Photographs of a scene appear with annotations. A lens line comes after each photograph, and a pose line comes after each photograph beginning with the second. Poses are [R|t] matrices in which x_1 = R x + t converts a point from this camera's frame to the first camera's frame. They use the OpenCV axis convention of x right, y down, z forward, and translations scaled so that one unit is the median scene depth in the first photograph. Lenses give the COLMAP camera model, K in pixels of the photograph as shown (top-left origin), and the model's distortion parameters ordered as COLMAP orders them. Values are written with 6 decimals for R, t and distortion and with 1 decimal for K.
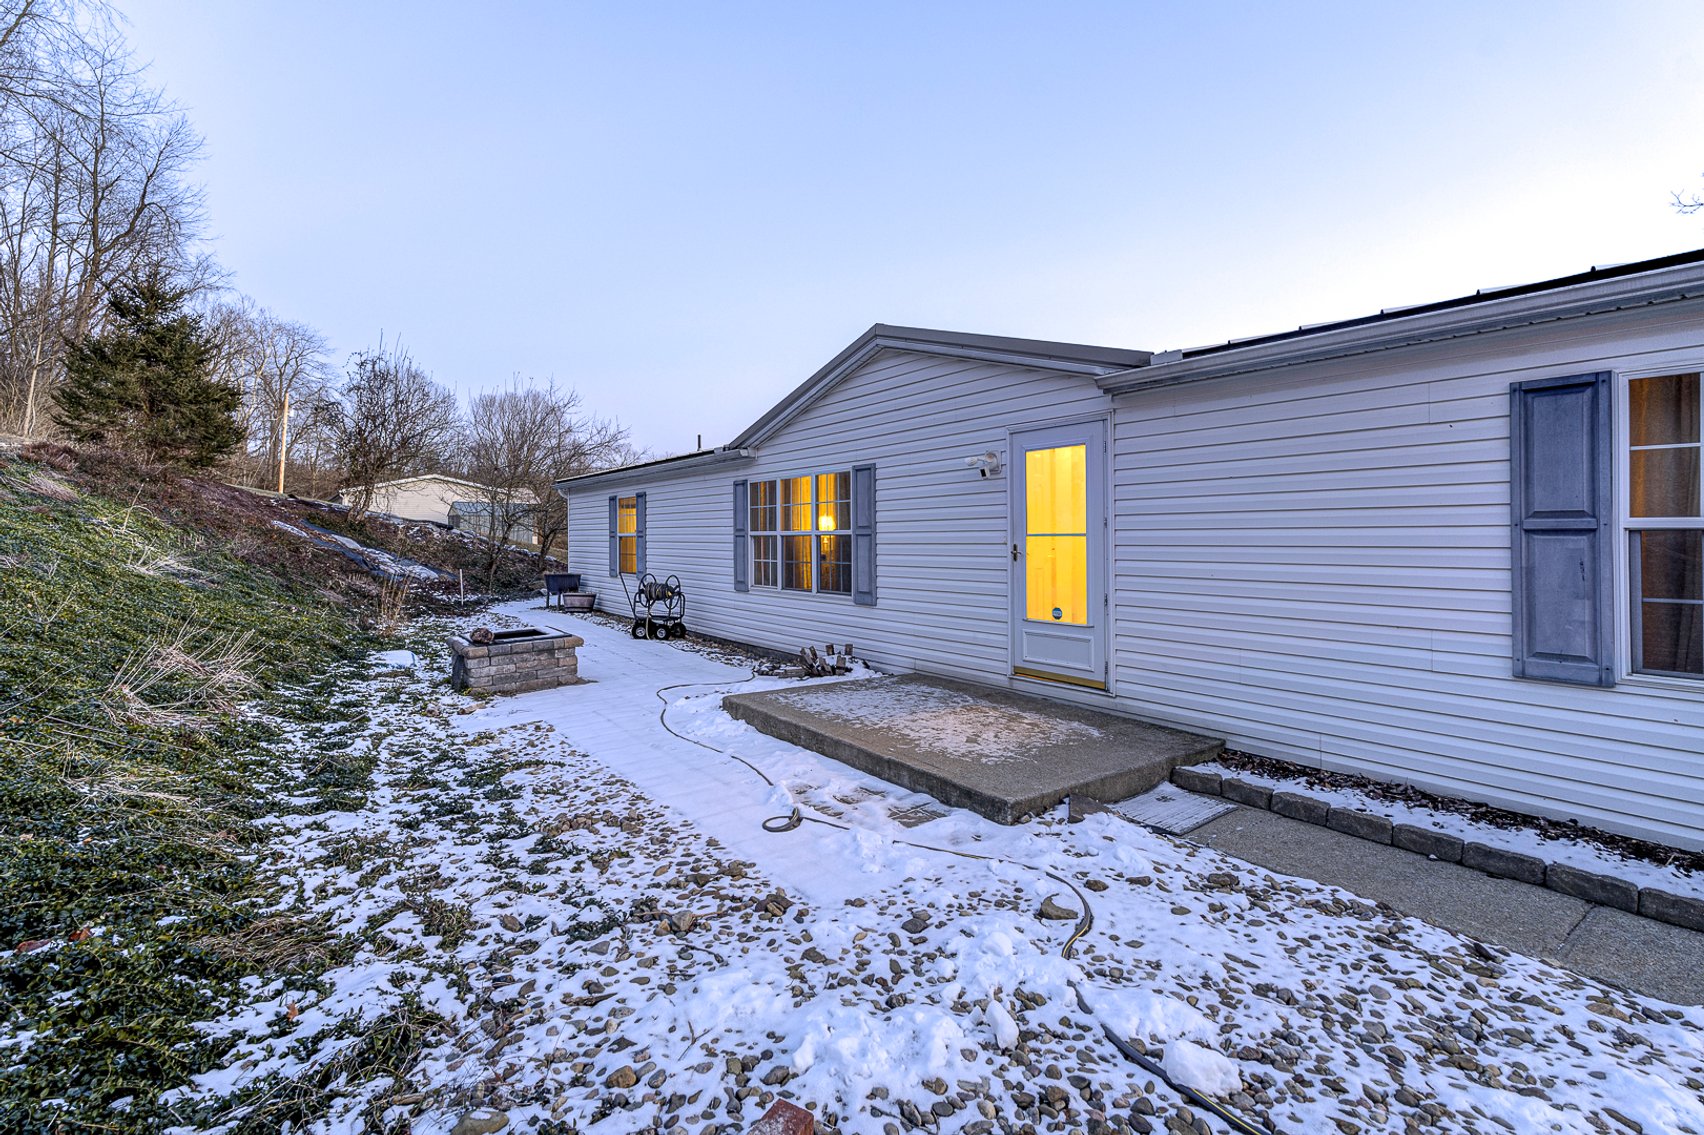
lens RADIAL K [[772.0, 0, 847.5], [0, 772.0, 528.1], [0, 0, 1]] dist [-0.001423, 0.000329]
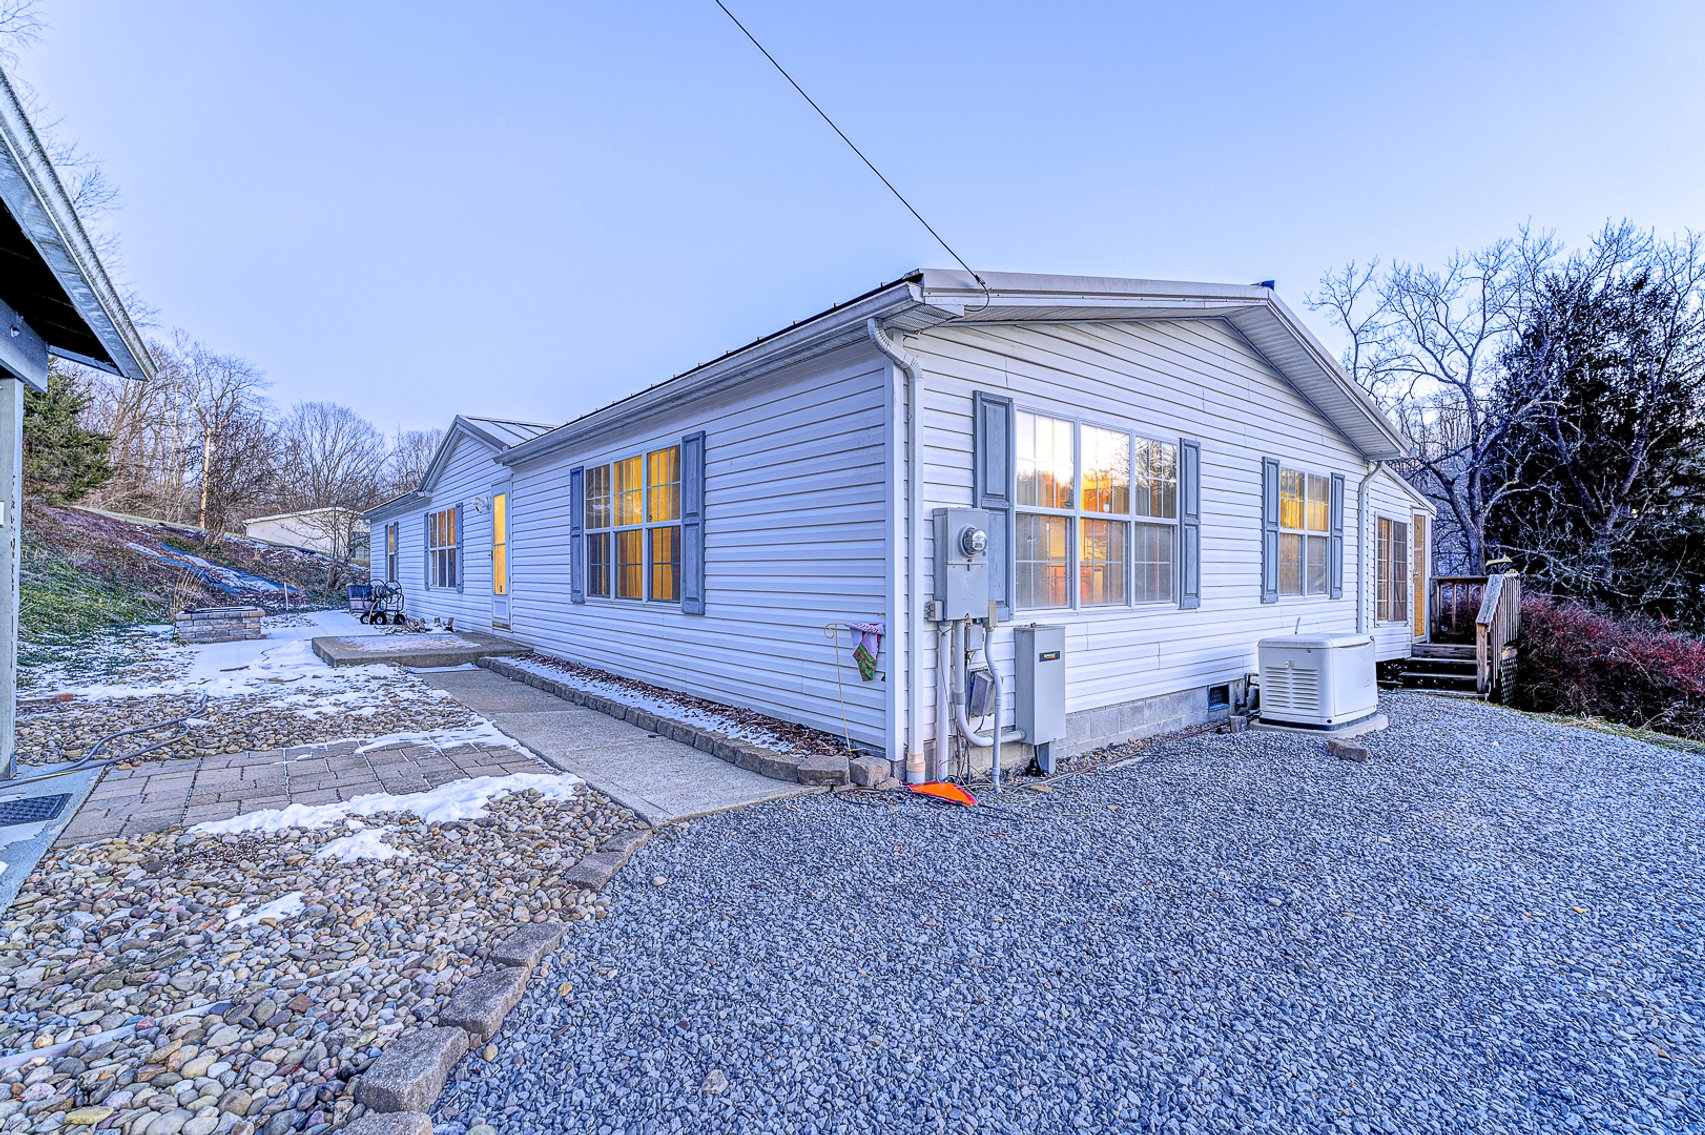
lens RADIAL K [[756.7, 0, 852.5], [0, 756.7, 567.5], [0, 0, 1]] dist [-0.002520, 0.000425]
pose [[0.998611, 0.003506, 0.052575, 0.328275], [-0.003866, 0.999970, 0.006749, 0.015828], [-0.052550, -0.006943, 0.998594, -0.256981]]
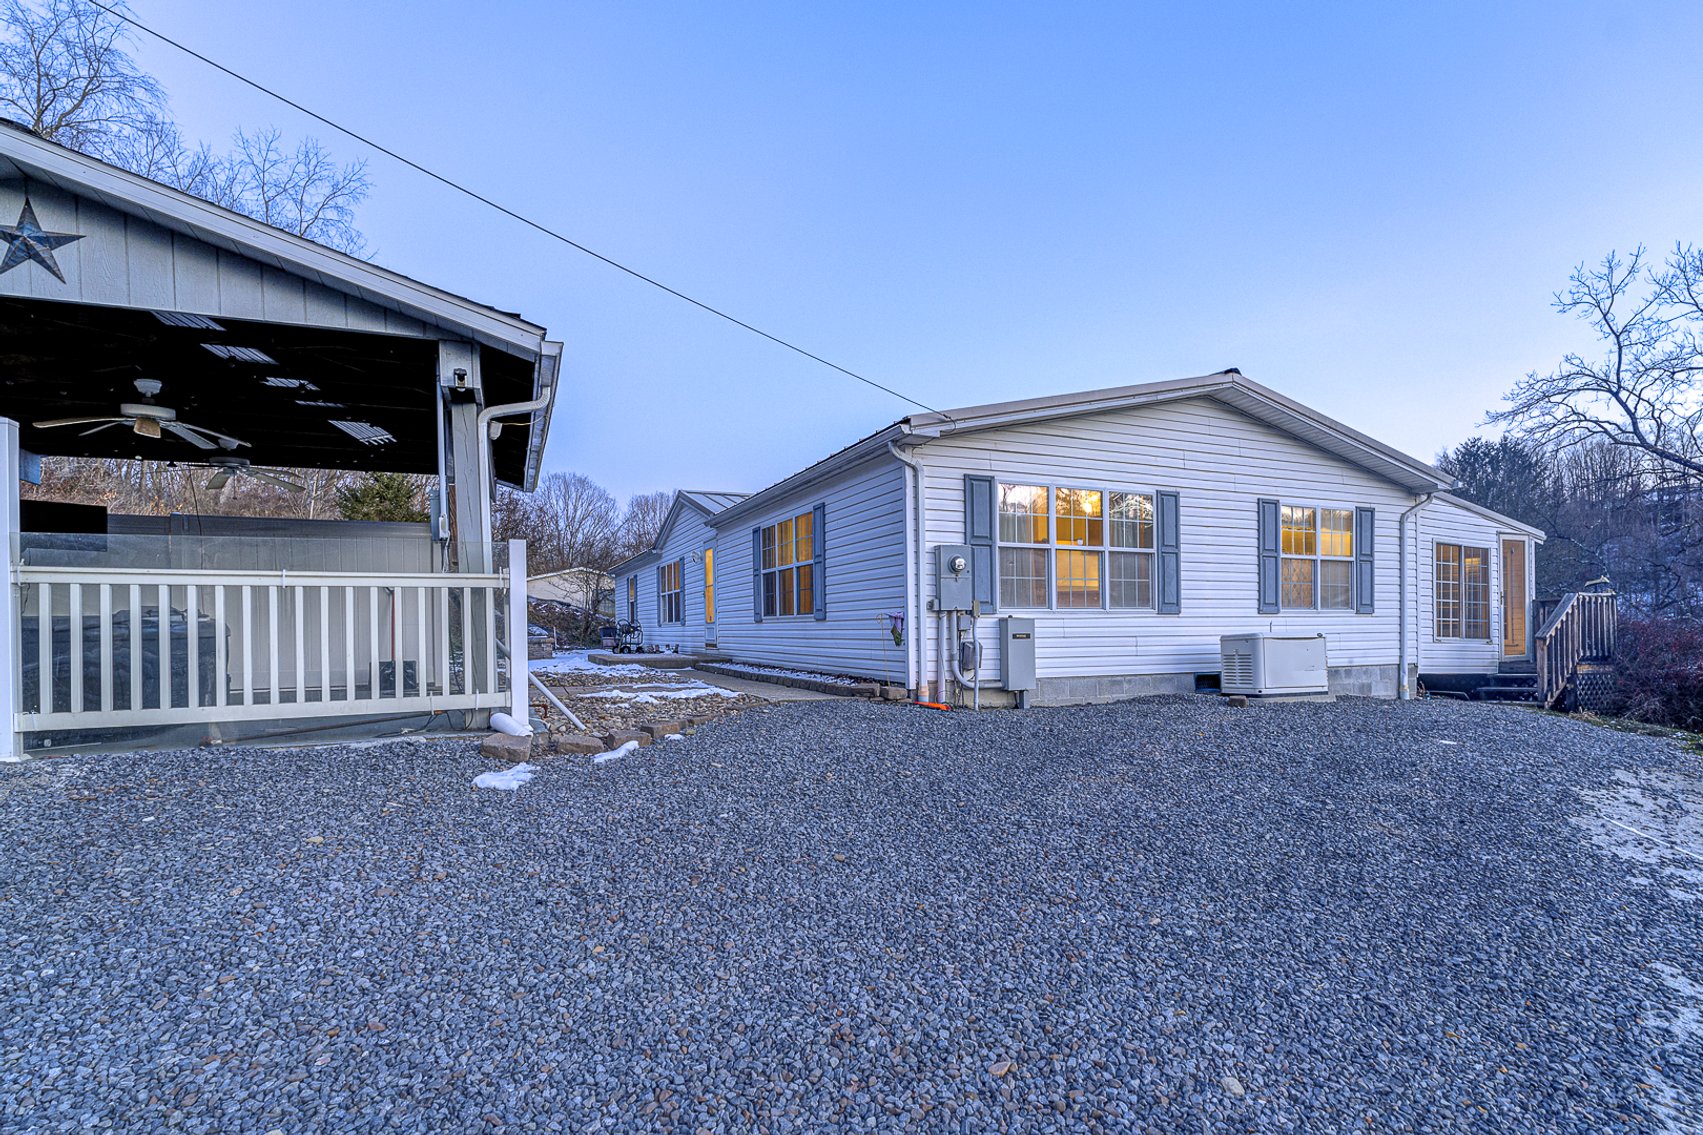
lens RADIAL K [[823.8, 0, 874.4], [0, 823.8, 629.5], [0, 0, 1]] dist [-0.000869, -0.000163]
pose [[0.980649, -0.005420, -0.195700, 0.424427], [0.008194, 0.999877, 0.013370, 0.038585], [0.195603, -0.014714, 0.980573, -0.471199]]
